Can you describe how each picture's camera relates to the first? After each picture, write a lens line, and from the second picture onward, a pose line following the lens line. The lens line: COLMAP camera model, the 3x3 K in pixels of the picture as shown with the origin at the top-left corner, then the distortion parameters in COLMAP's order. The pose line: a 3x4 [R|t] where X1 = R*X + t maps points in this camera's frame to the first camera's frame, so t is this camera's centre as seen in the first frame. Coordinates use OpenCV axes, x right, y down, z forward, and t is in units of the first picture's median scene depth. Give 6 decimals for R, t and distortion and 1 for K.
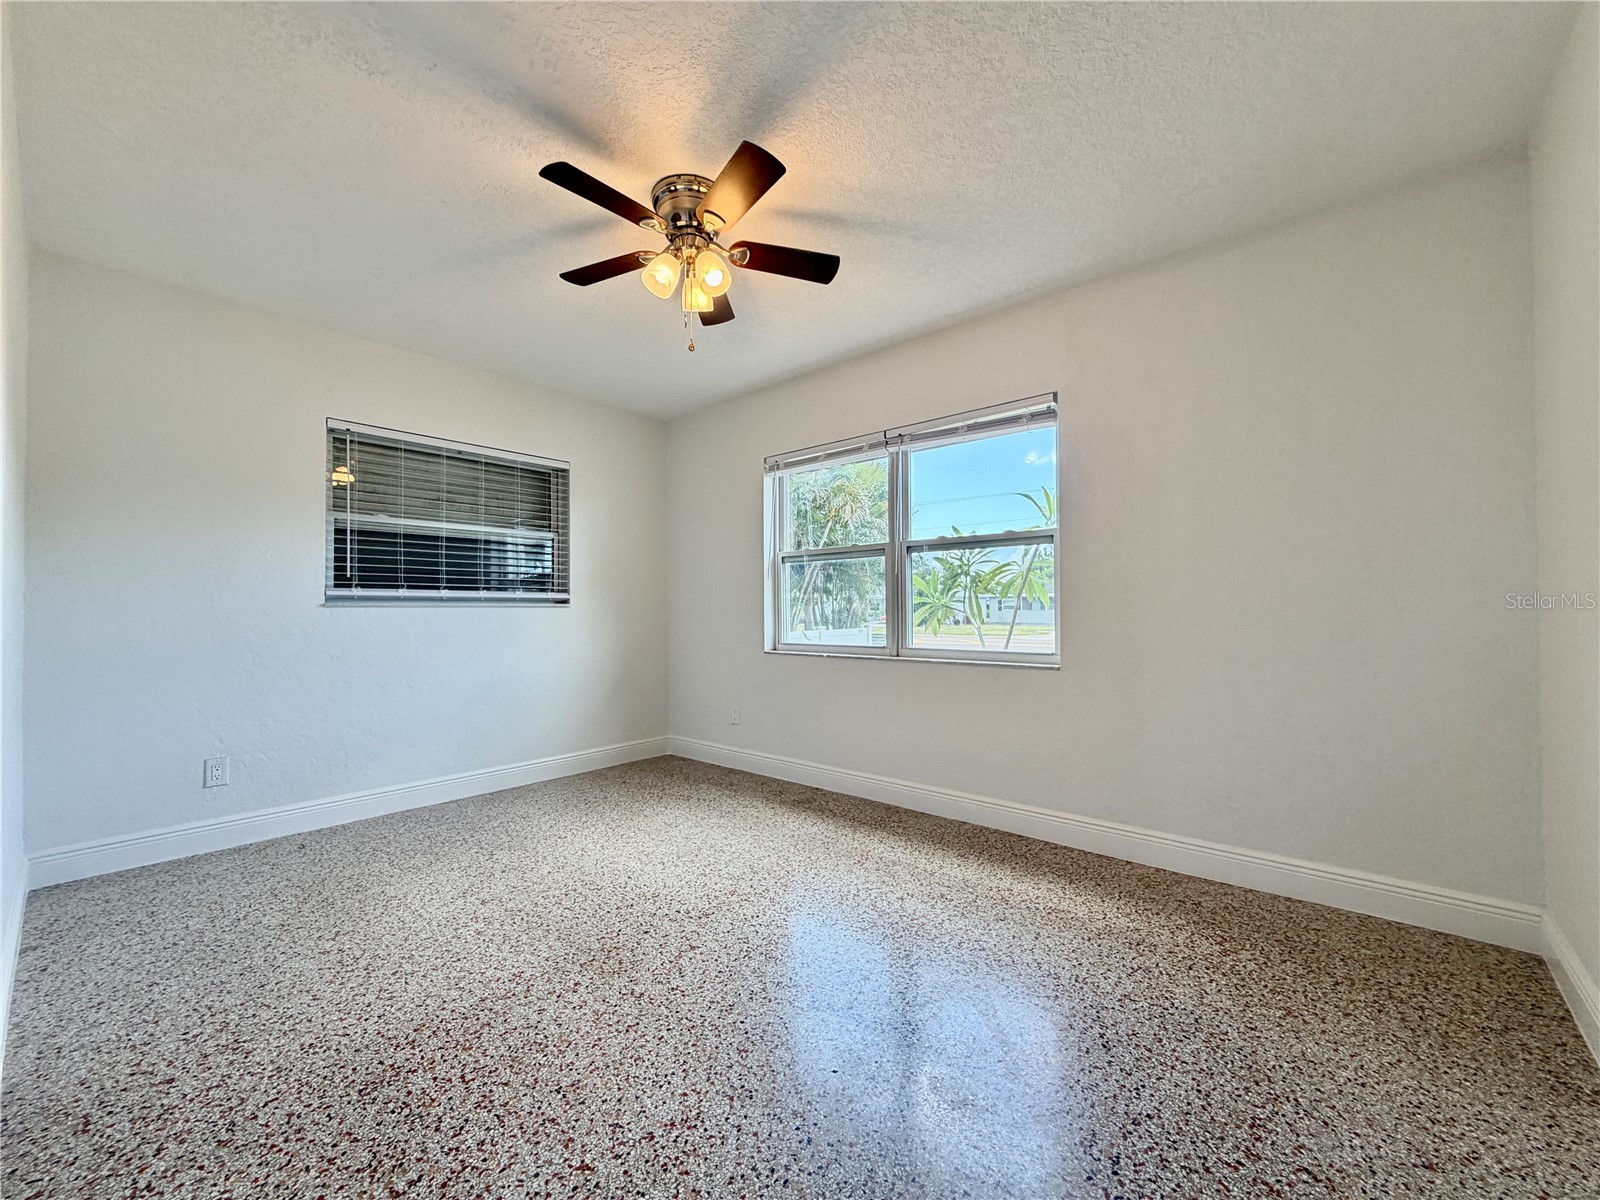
lens RADIAL K [[637.4, 0, 797.9], [0, 637.4, 602.9], [0, 0, 1]] dist [0.001251, -0.000532]
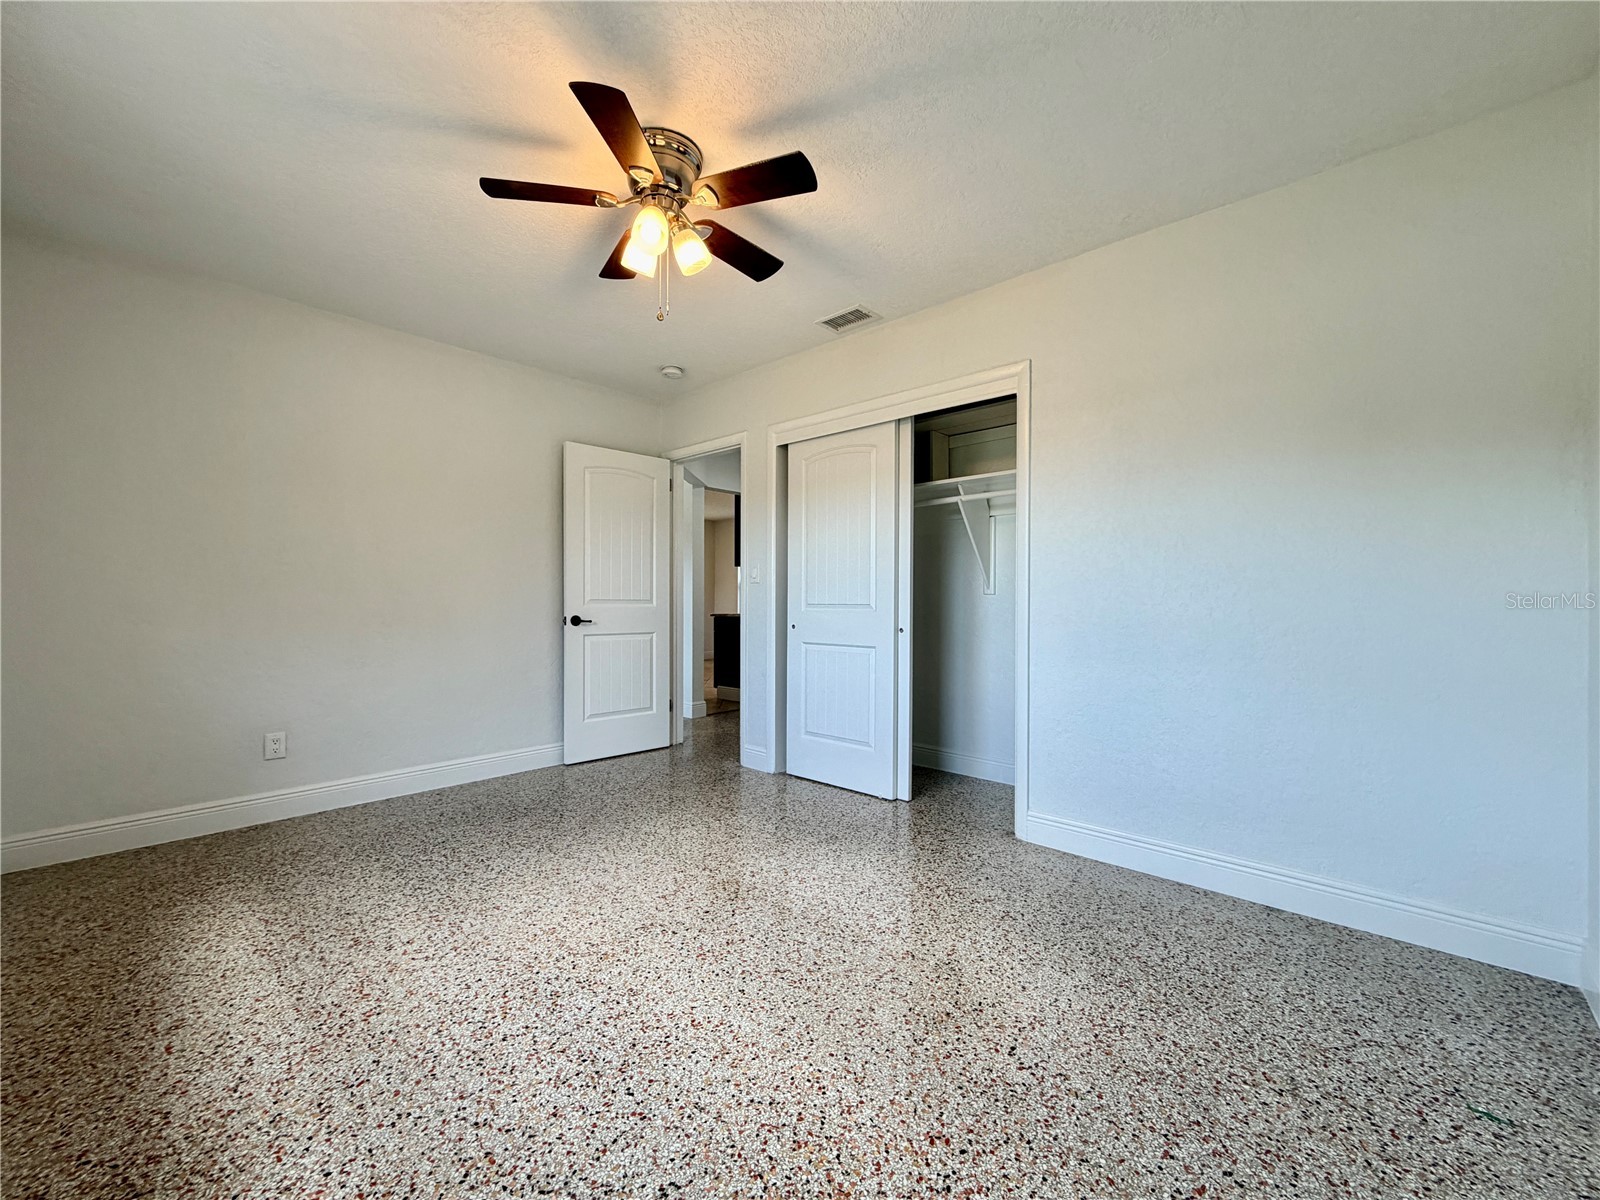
lens RADIAL K [[637.4, 0, 797.9], [0, 637.4, 602.9], [0, 0, 1]] dist [0.001251, -0.000532]
pose [[-0.999651, 0.002913, 0.026262, -0.371401], [0.002652, 0.999947, -0.009947, 0.027495], [-0.026289, -0.009874, -0.999606, 1.822539]]
